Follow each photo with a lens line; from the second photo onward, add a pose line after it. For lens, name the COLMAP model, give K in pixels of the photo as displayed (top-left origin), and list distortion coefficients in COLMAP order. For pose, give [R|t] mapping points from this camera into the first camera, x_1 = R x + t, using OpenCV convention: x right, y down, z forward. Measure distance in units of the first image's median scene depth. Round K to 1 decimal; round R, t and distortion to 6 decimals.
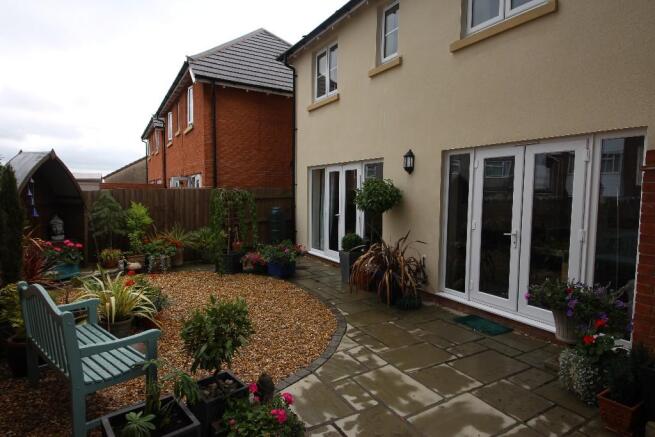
lens RADIAL K [[368.3, 0, 327.4], [0, 368.3, 218.8], [0, 0, 1]] dist [0.007232, -0.003573]
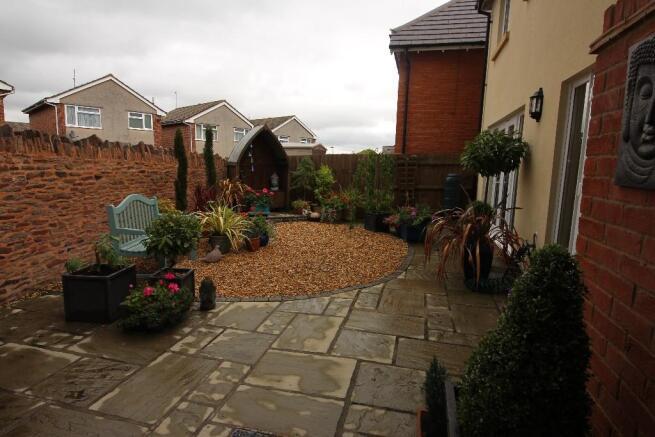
lens RADIAL K [[368.3, 0, 329.0], [0, 368.3, 216.6], [0, 0, 1]] dist [0.007232, -0.003573]
pose [[0.719490, 0.104421, -0.686608, 0.364544], [-0.069669, 0.994497, 0.078240, 0.031442], [0.691000, -0.008458, 0.722805, 0.139337]]
